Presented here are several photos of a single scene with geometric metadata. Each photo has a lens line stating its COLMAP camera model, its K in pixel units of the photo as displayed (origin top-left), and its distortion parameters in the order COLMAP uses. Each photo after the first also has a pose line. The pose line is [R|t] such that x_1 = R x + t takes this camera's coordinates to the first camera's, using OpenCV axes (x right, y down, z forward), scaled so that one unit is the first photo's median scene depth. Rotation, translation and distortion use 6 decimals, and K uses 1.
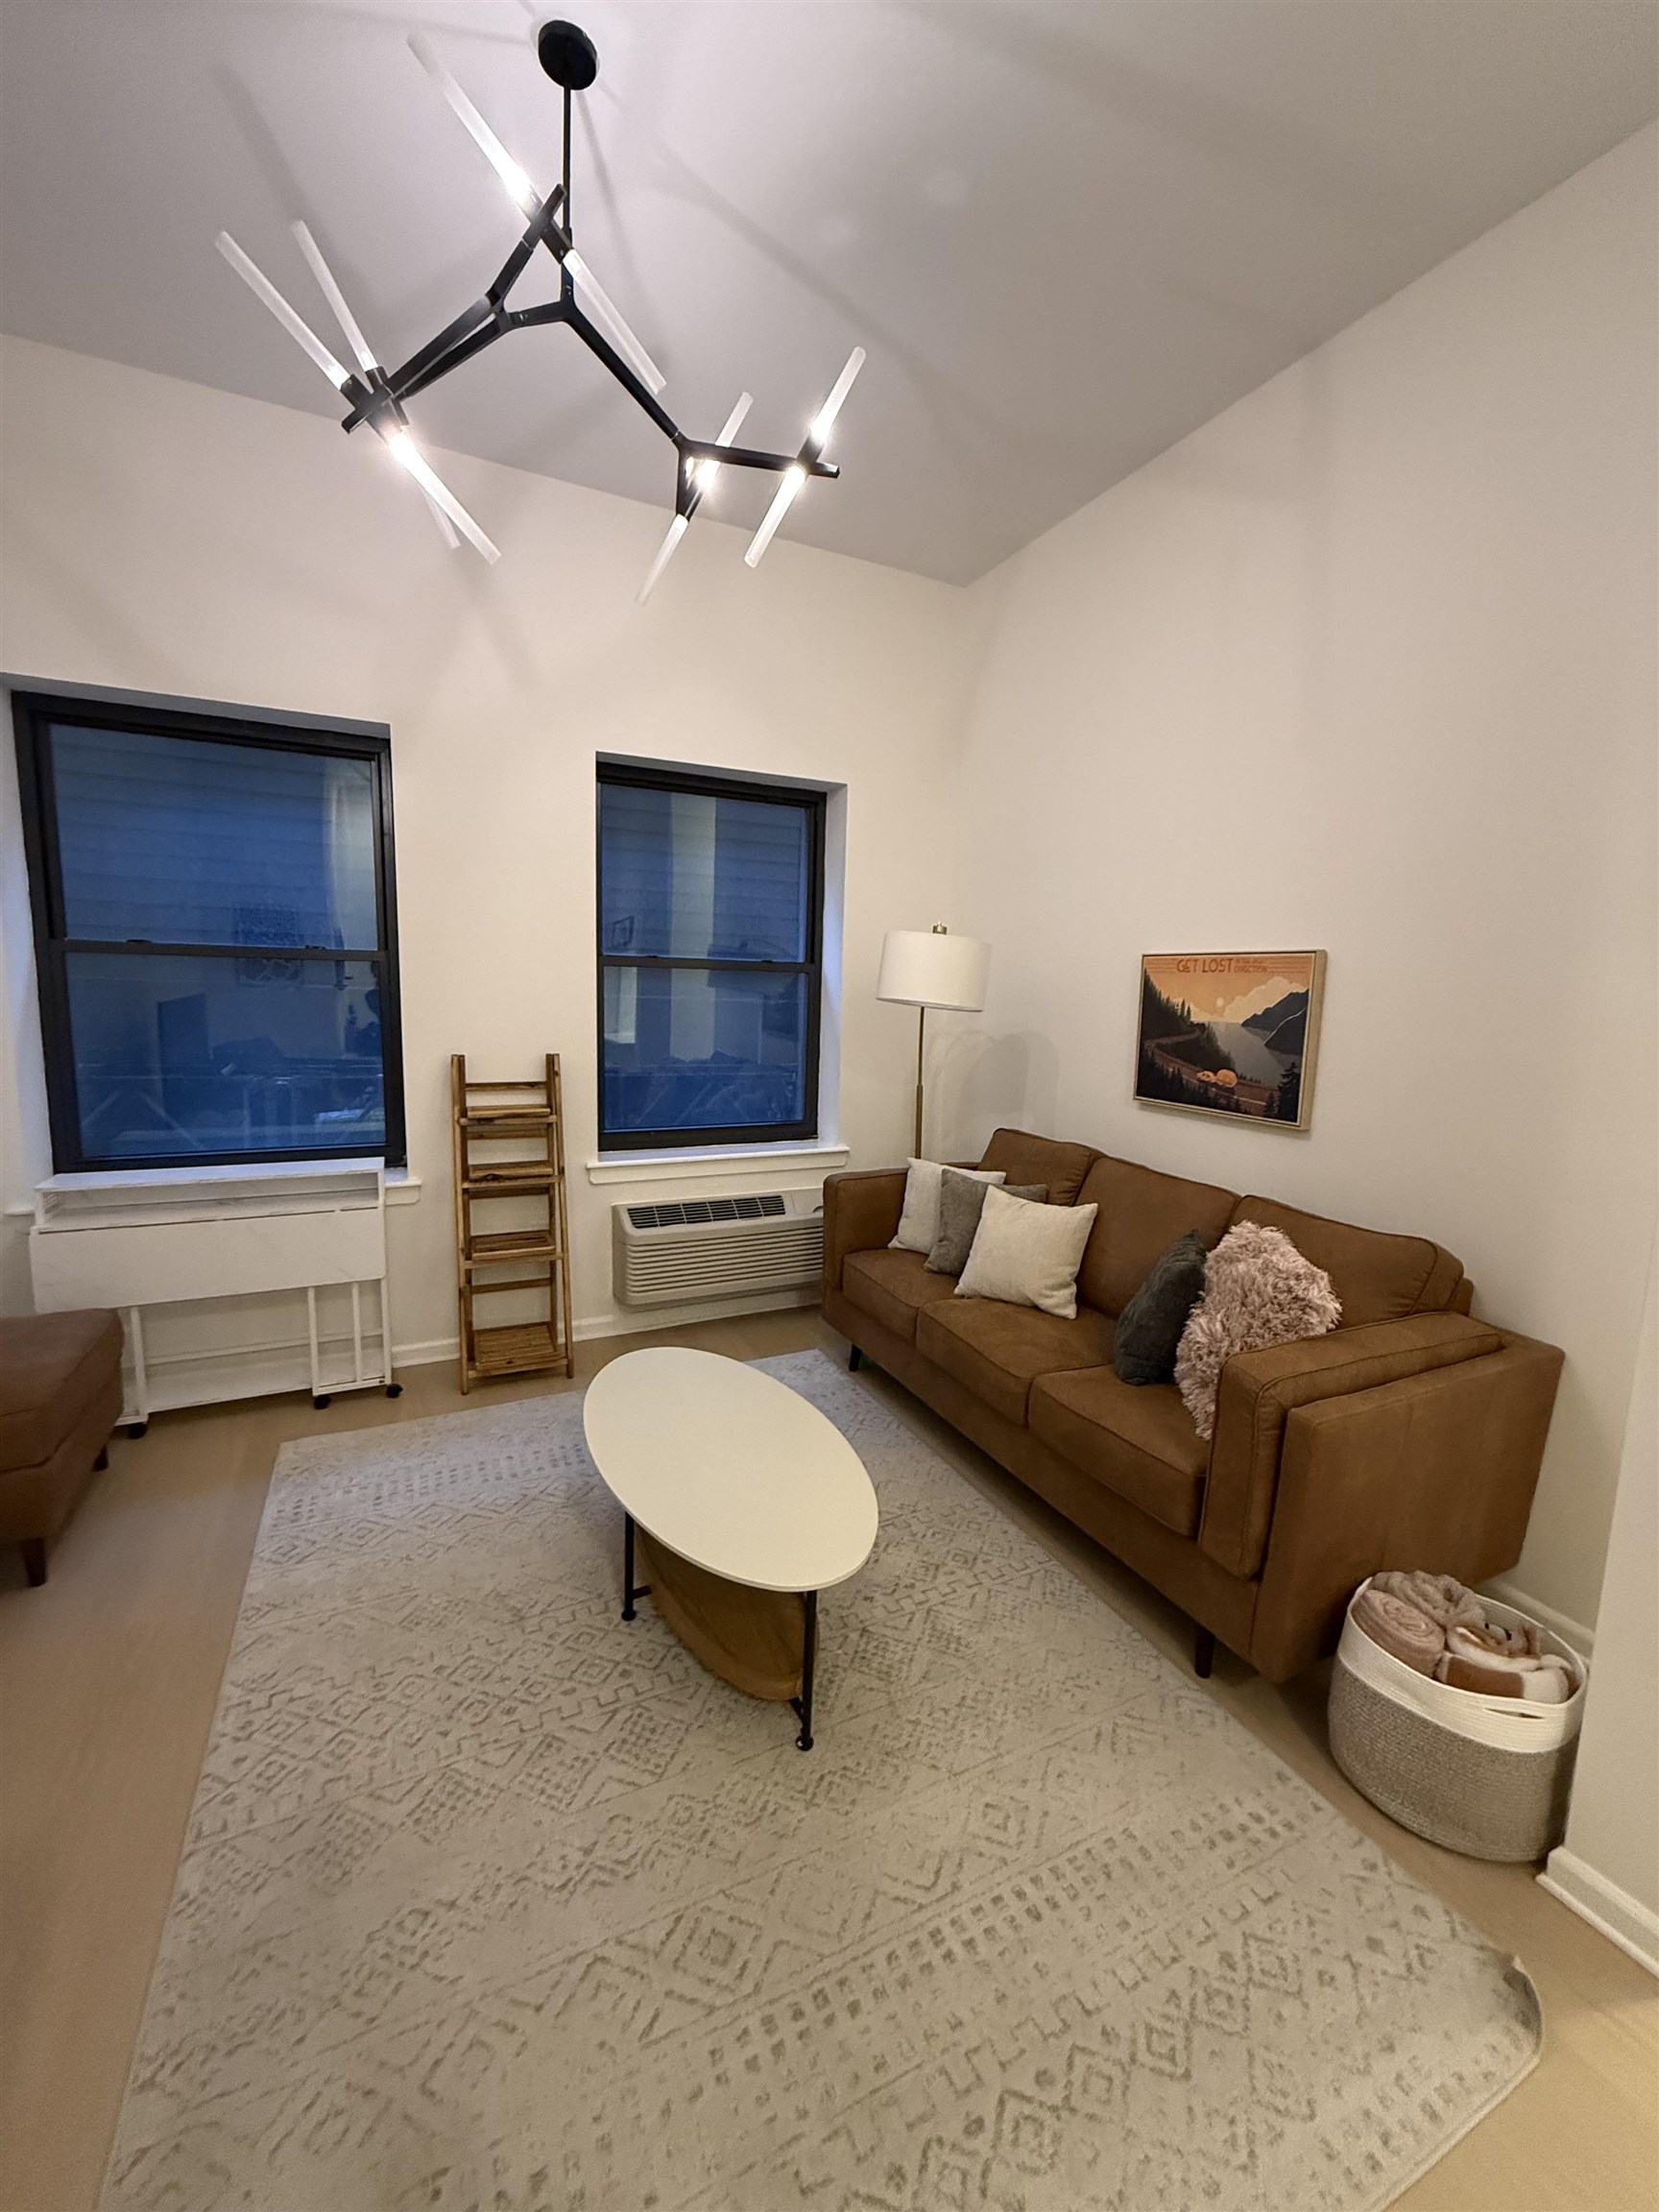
lens RADIAL K [[879.8, 0, 831.0], [0, 879.8, 1097.7], [0, 0, 1]] dist [-0.000208, 0.000168]
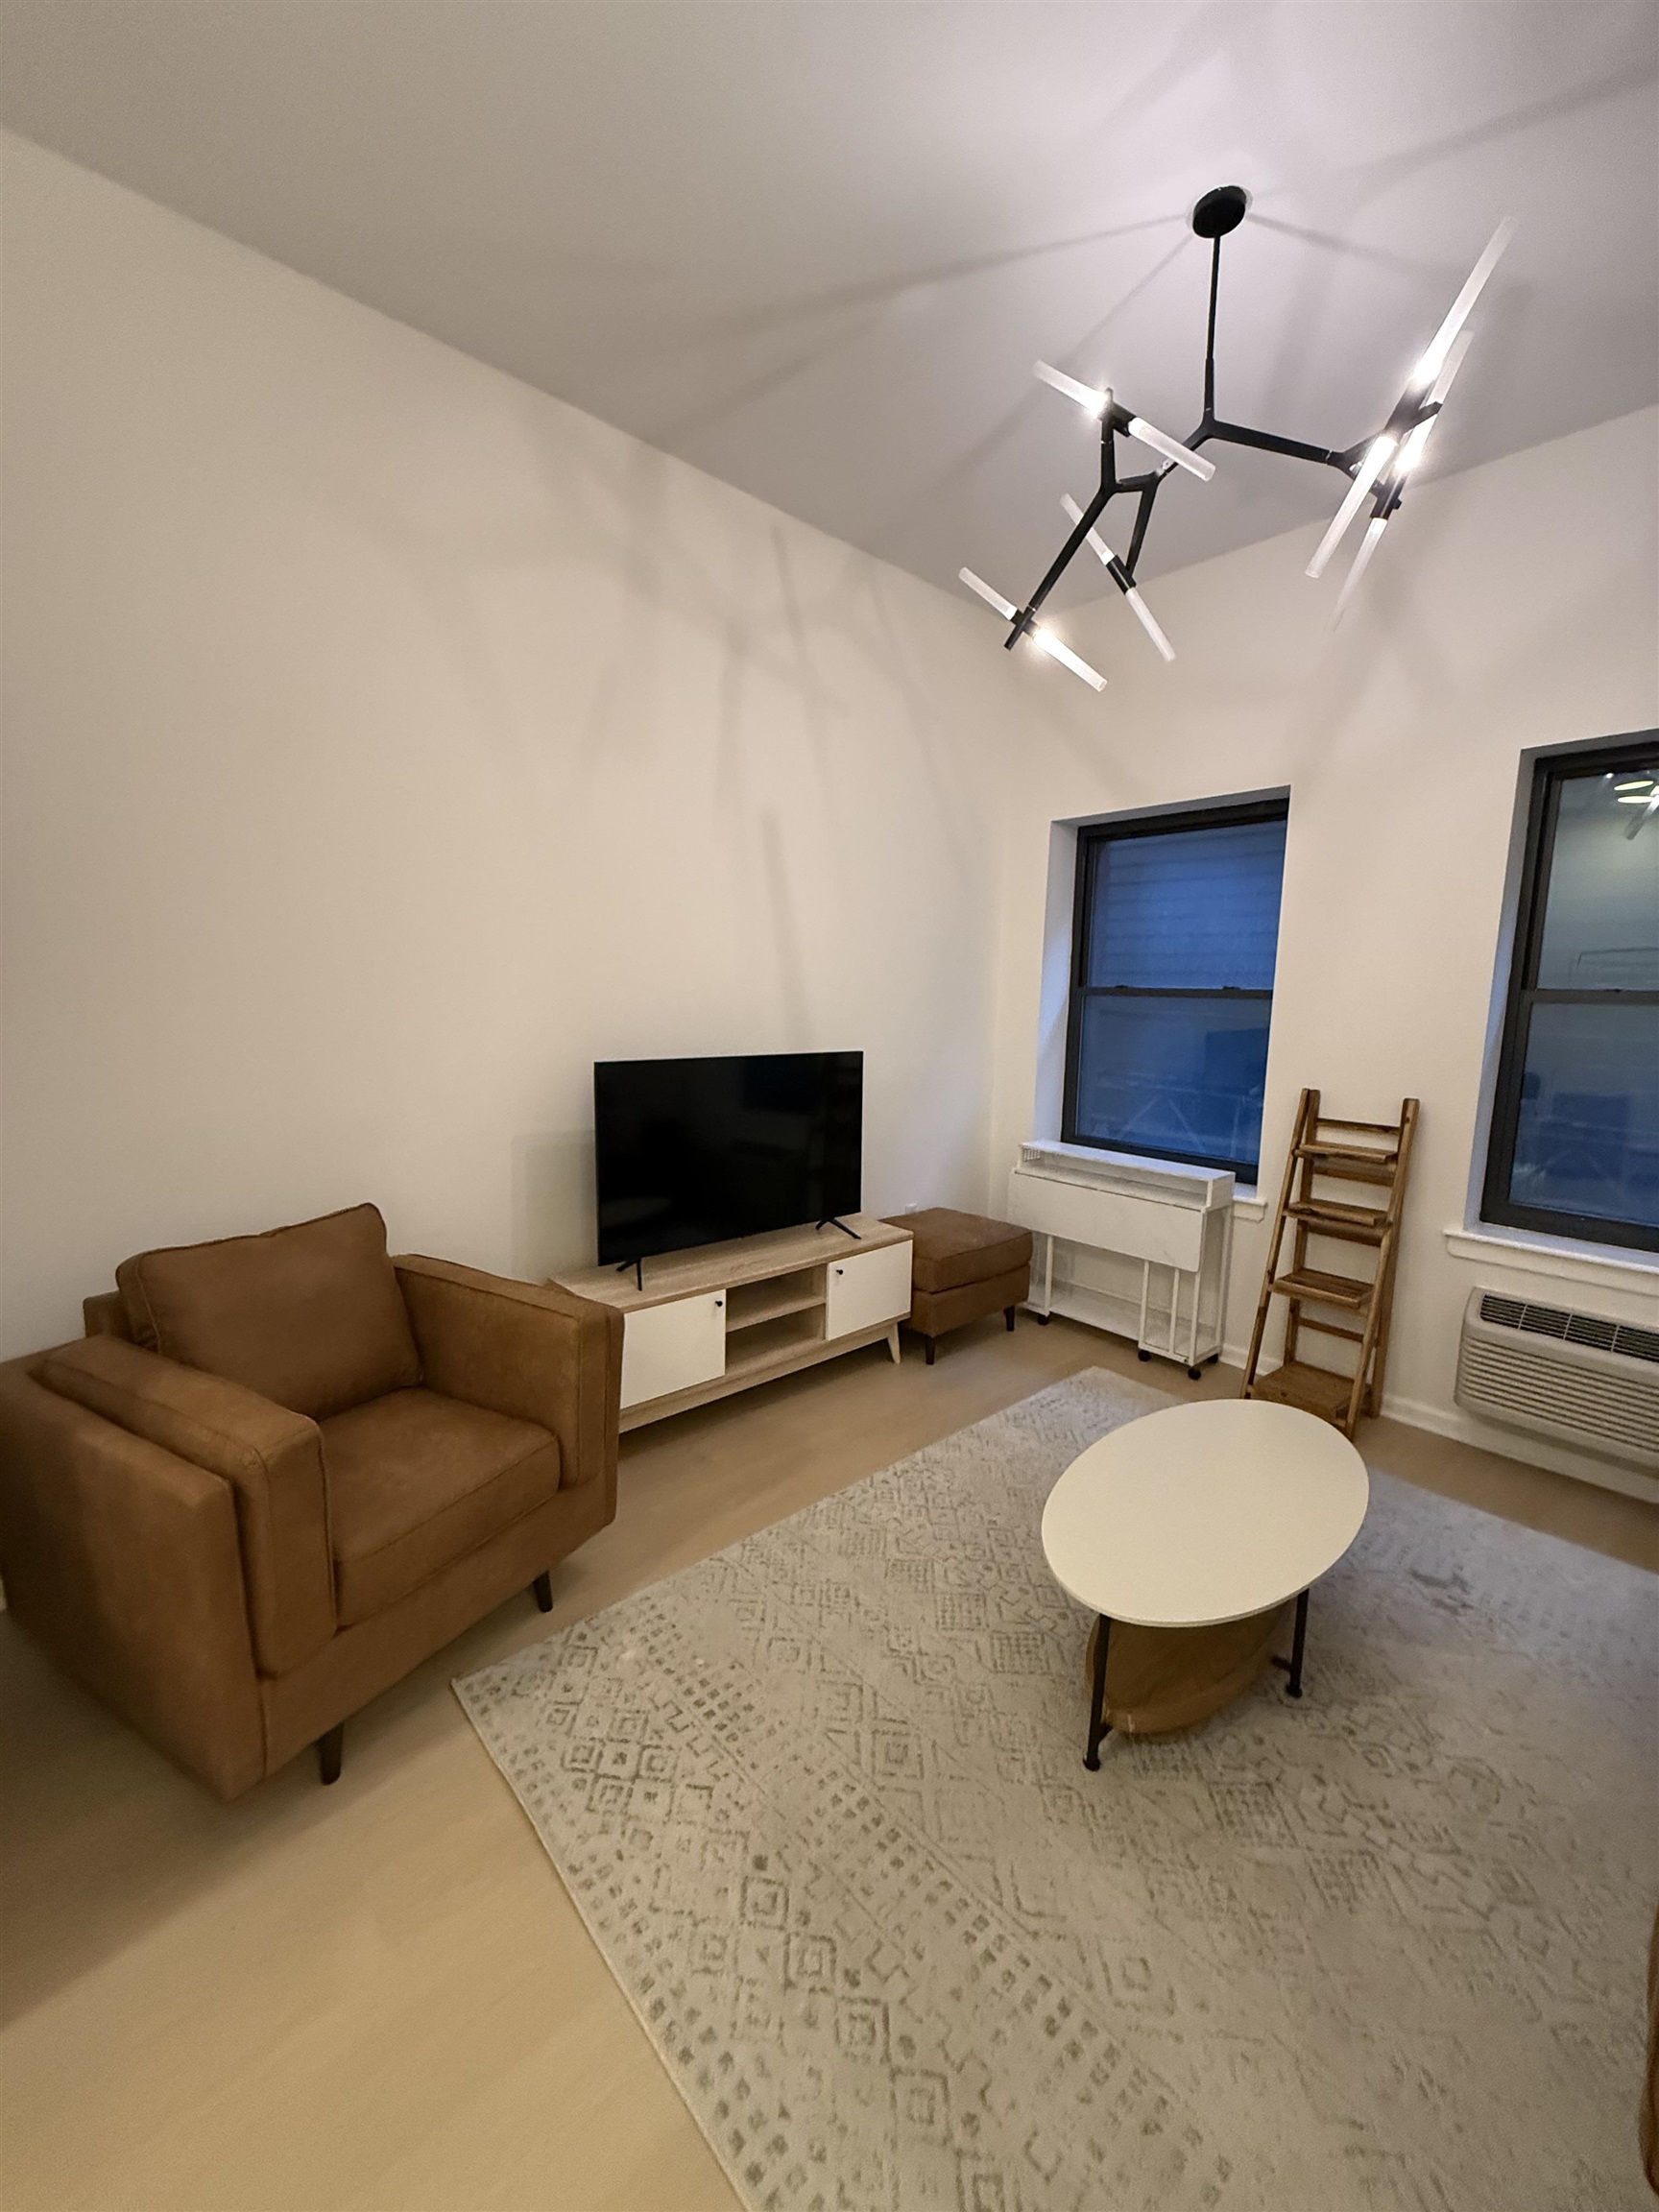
lens RADIAL K [[879.8, 0, 831.0], [0, 879.8, 1097.7], [0, 0, 1]] dist [-0.000208, 0.000168]
pose [[0.274566, 0.098402, -0.956520, 0.488481], [-0.139329, 0.988323, 0.061680, -0.028893], [0.951421, 0.116336, 0.285070, 0.208518]]
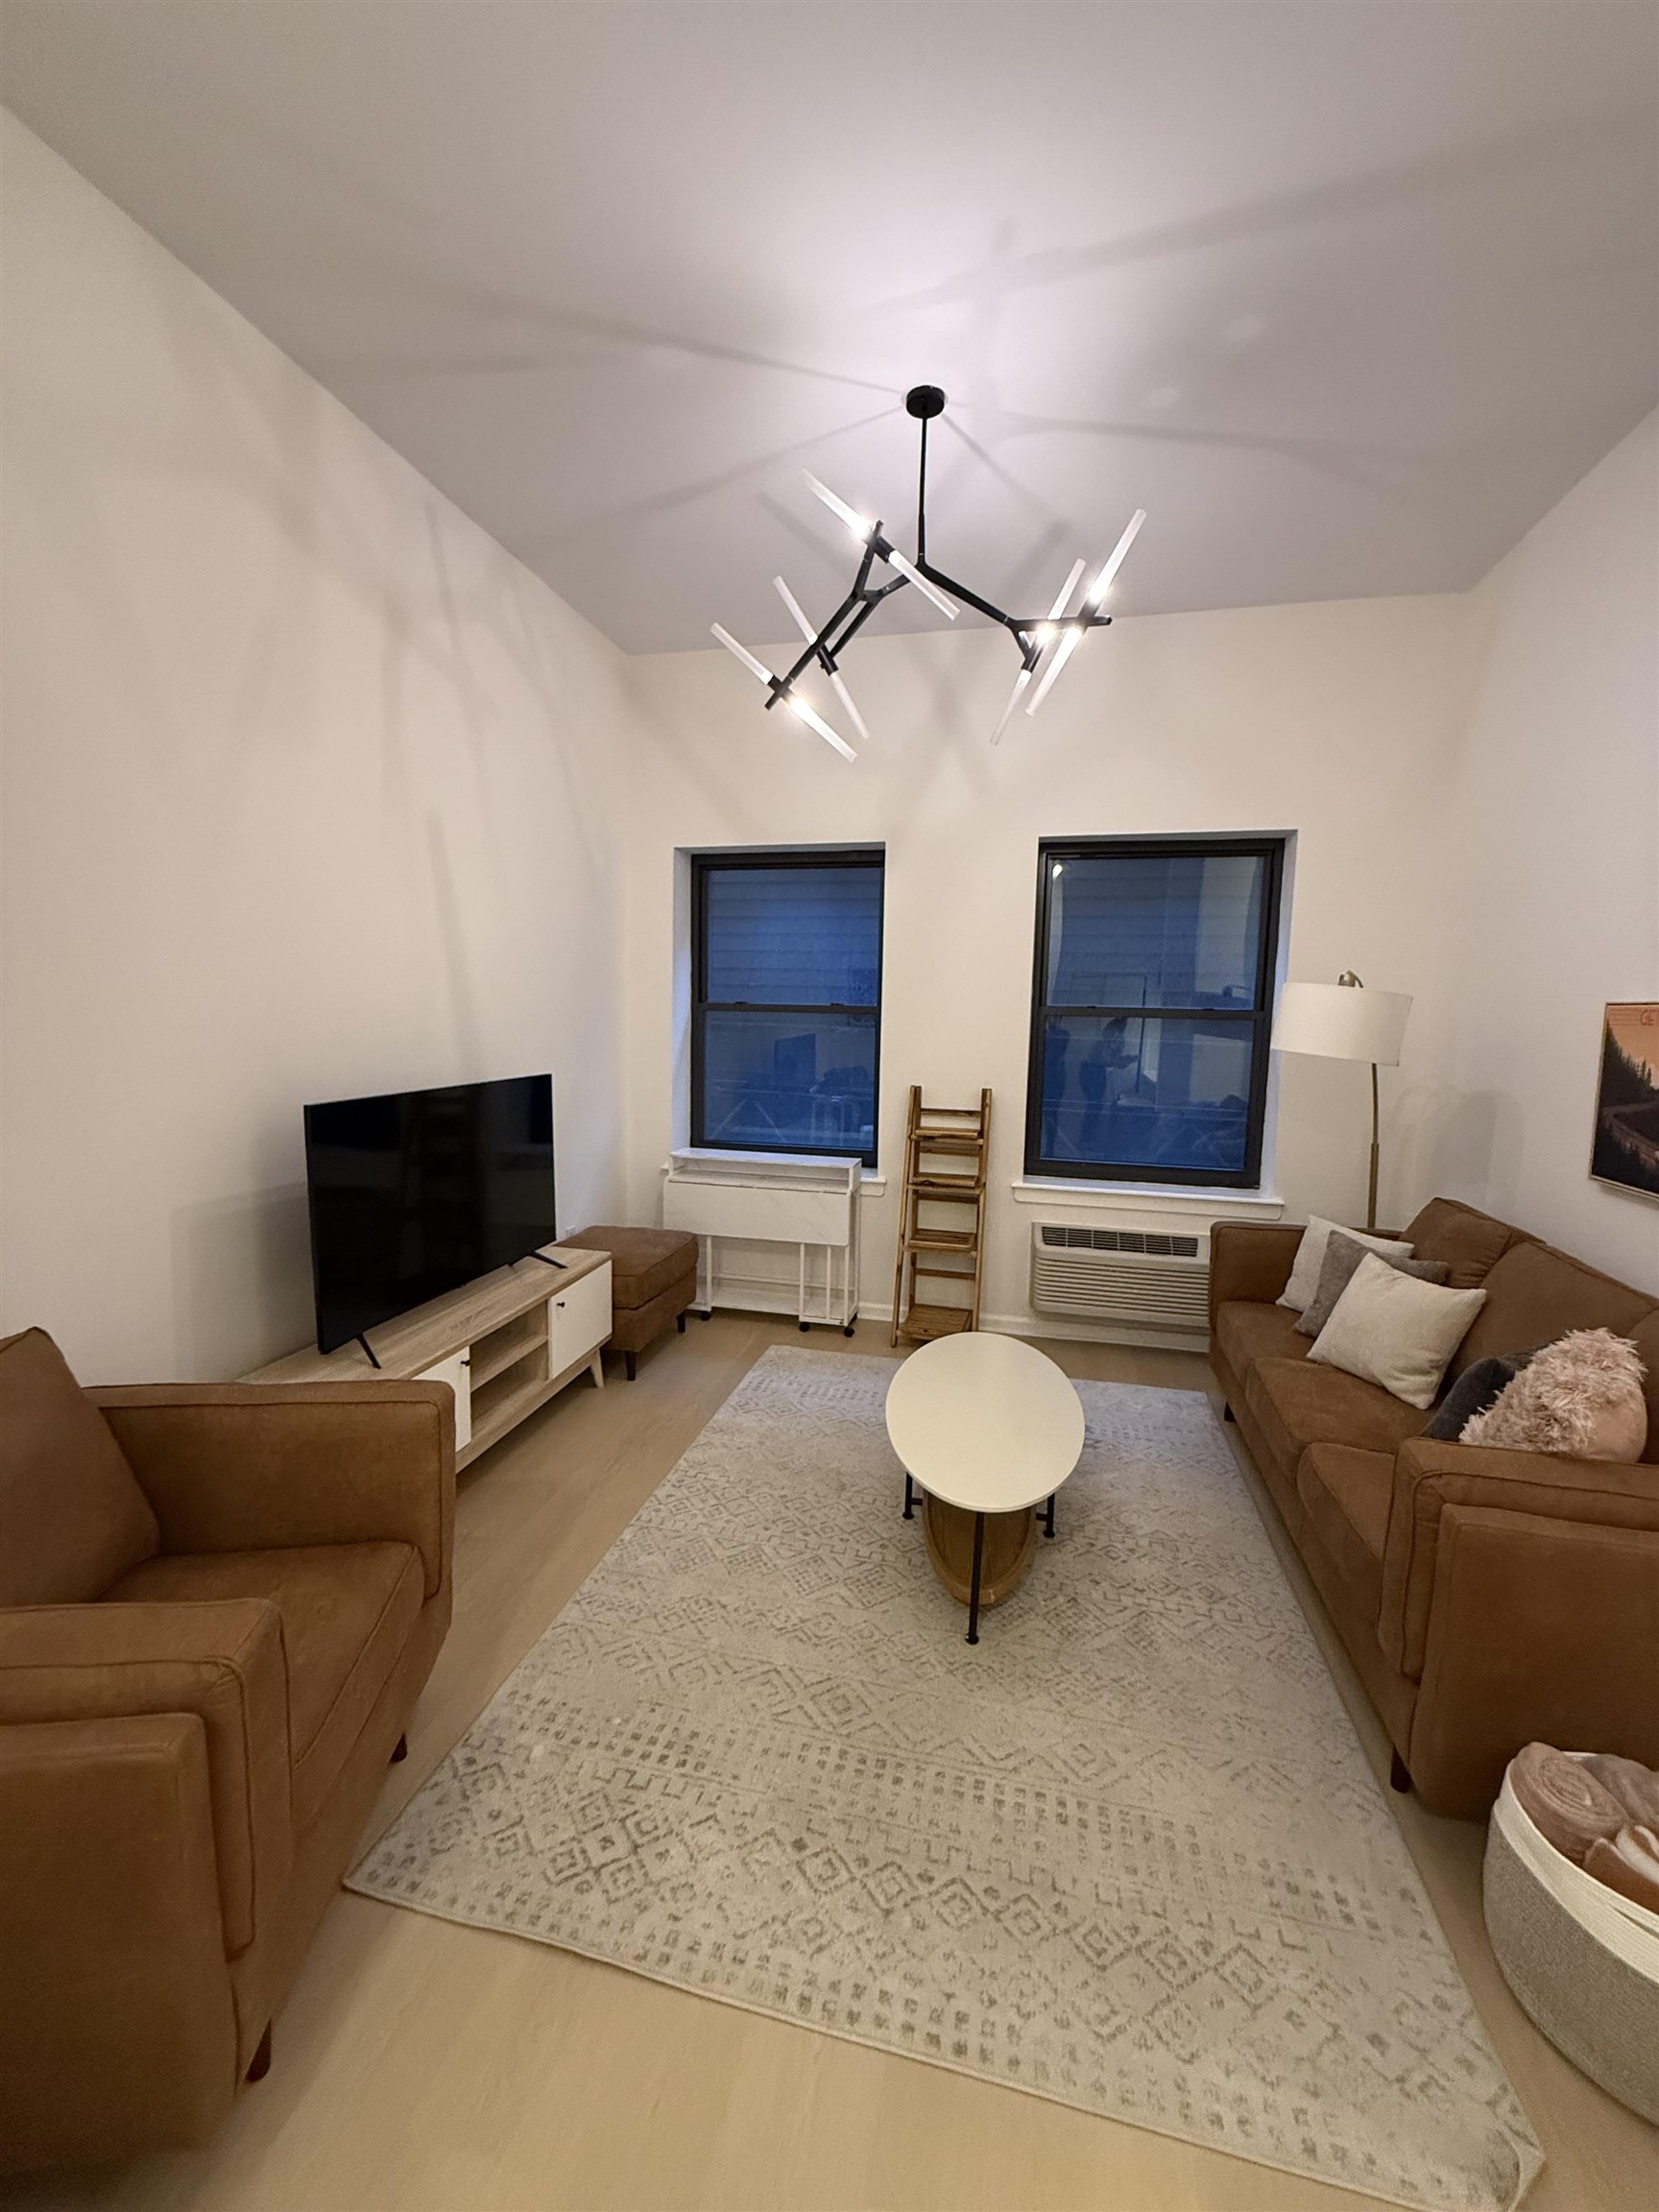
lens RADIAL K [[879.8, 0, 831.0], [0, 879.8, 1097.7], [0, 0, 1]] dist [-0.000208, 0.000168]
pose [[0.774329, 0.055138, -0.630376, 0.353694], [-0.080979, 0.996640, -0.012297, -0.006508], [0.627580, 0.060569, 0.776192, -0.097270]]
